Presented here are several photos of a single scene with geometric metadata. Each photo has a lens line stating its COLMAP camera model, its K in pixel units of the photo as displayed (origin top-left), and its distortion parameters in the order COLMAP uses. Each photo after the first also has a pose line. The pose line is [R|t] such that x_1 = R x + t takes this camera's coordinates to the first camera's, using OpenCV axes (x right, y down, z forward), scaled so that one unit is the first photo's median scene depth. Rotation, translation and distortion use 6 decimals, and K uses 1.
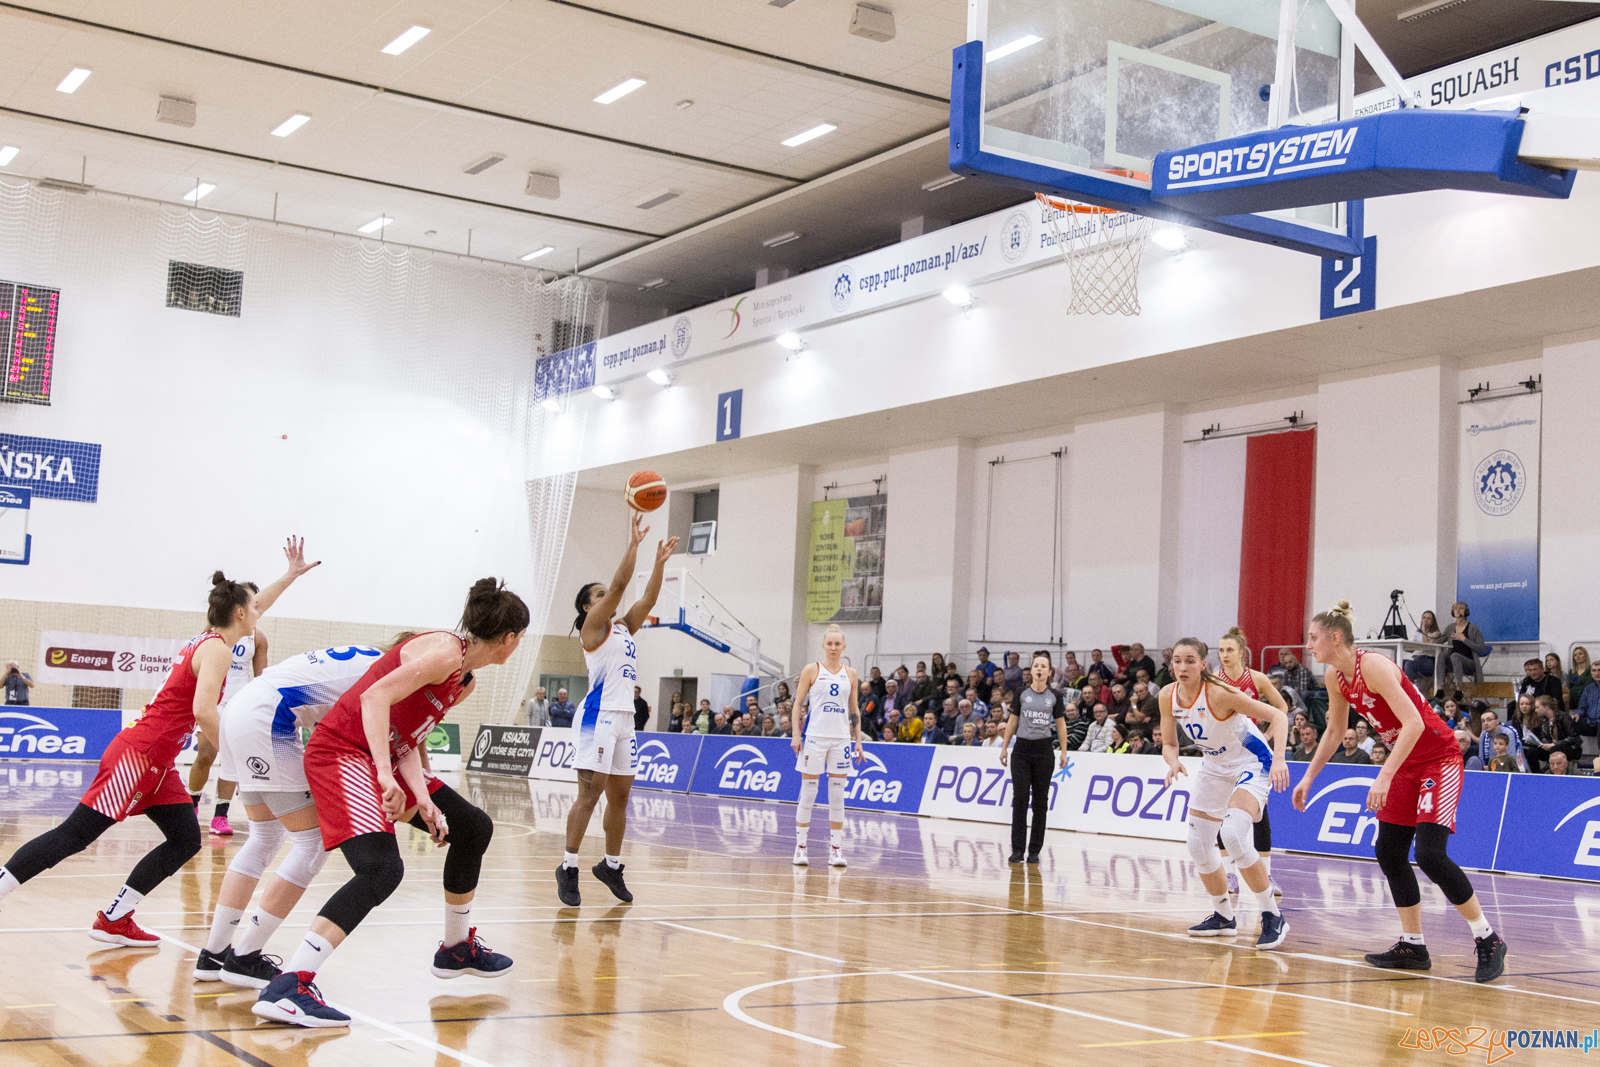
lens RADIAL K [[2064.4, 0, 898.0], [0, 2064.4, 541.0], [0, 0, 1]] dist [0.071567, 0.000000]
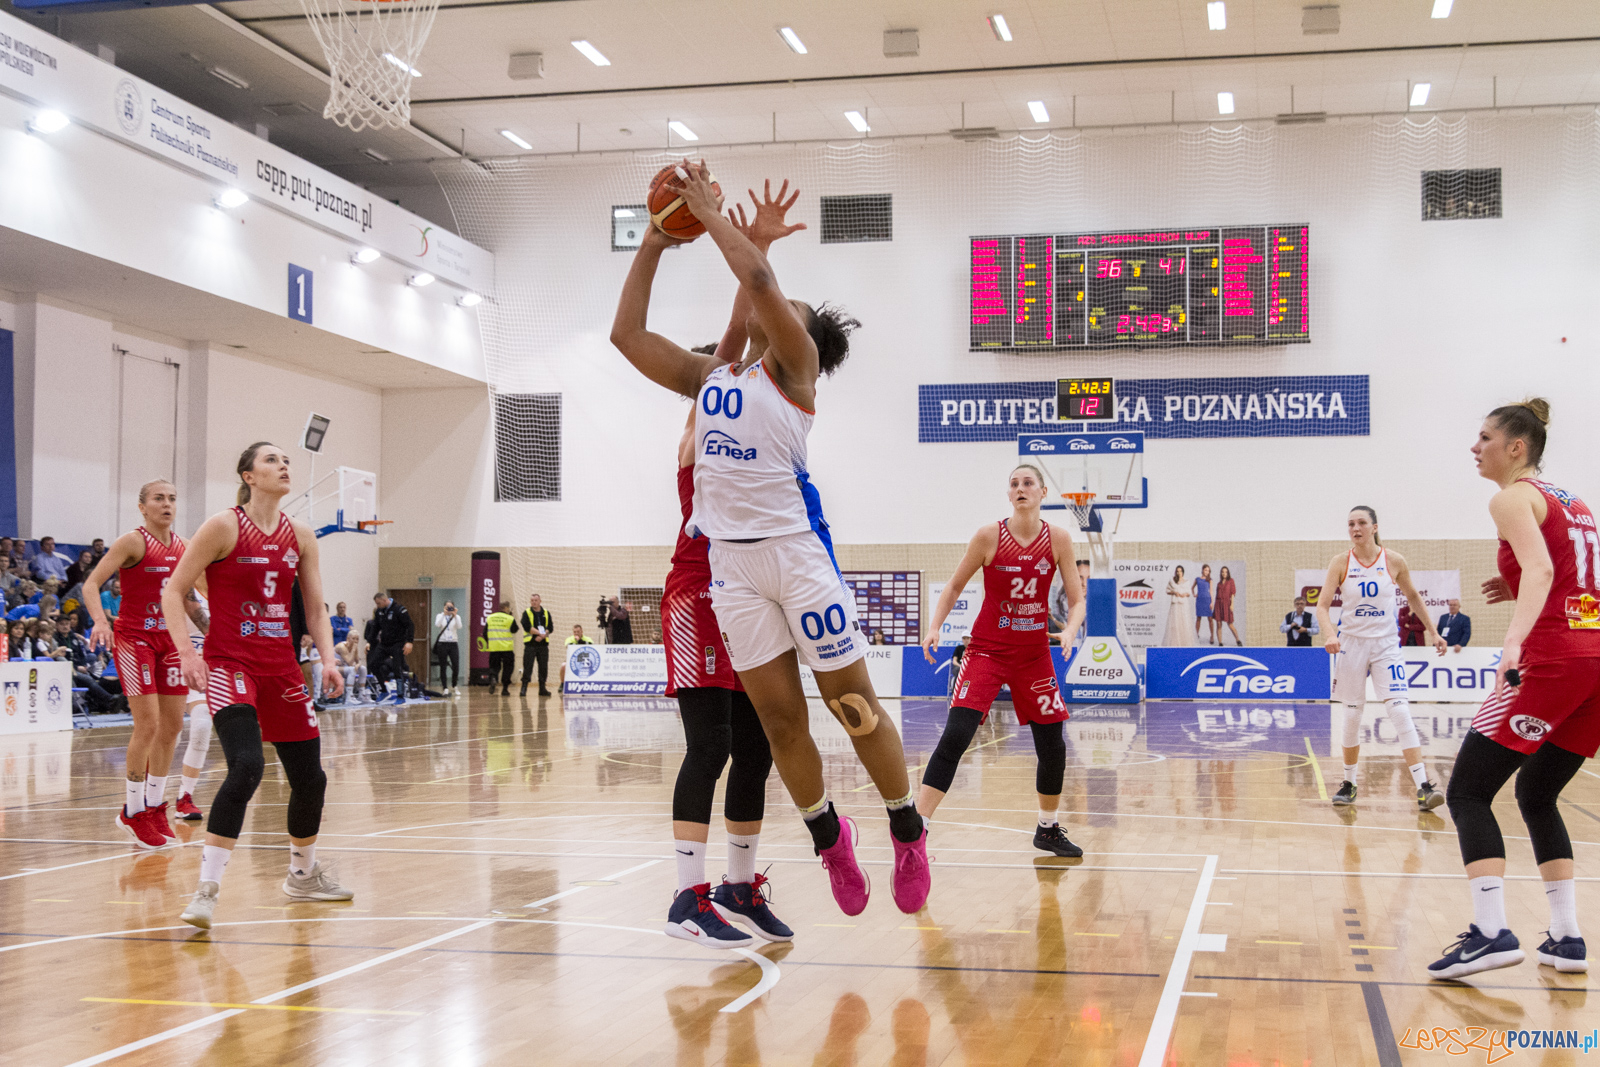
lens RADIAL K [[2188.6, 0, 780.2], [0, 2188.6, 539.1], [0, 0, 1]] dist [0.024190, 0.000000]
pose [[0.713596, -0.076358, -0.696383, 0.131500], [0.096728, 0.995260, -0.010011, 0.013907], [0.693847, -0.060216, 0.717600, 0.081543]]
